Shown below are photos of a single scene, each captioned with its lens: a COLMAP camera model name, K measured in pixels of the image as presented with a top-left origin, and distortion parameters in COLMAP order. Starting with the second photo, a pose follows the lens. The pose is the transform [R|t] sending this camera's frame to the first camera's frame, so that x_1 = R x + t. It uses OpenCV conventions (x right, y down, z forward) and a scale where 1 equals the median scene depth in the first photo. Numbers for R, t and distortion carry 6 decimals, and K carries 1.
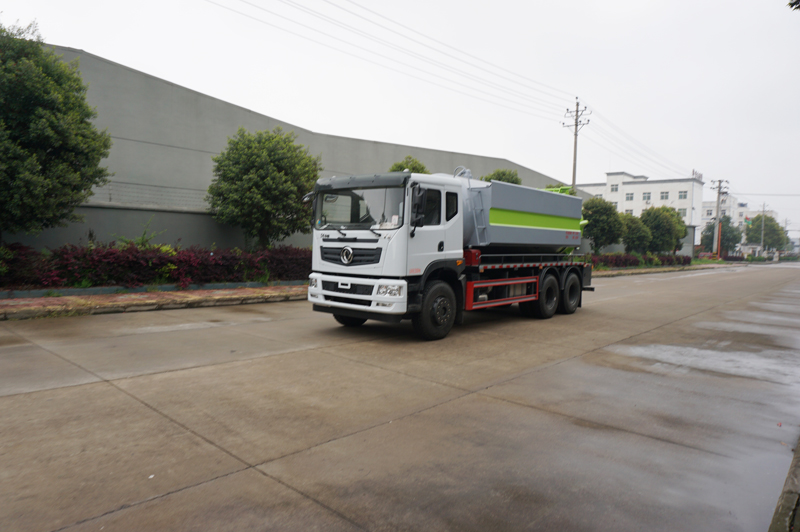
lens RADIAL K [[510.4, 0, 401.2], [0, 510.4, 269.0], [0, 0, 1]] dist [-0.021831, 0.001503]
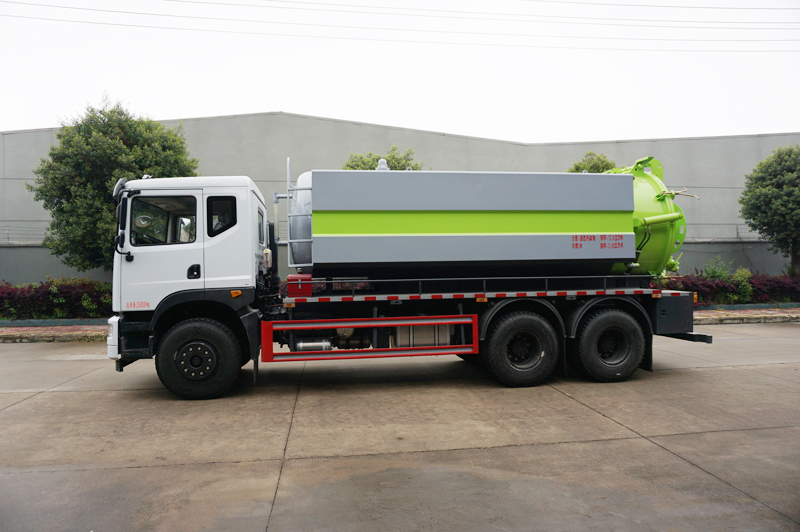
lens RADIAL K [[510.4, 0, 403.7], [0, 510.4, 268.5], [0, 0, 1]] dist [-0.021831, 0.001503]
pose [[0.773471, -0.029942, -0.633124, 0.681706], [-0.002407, 0.998738, -0.050174, -0.011458], [0.633827, 0.040332, 0.772423, 0.552335]]
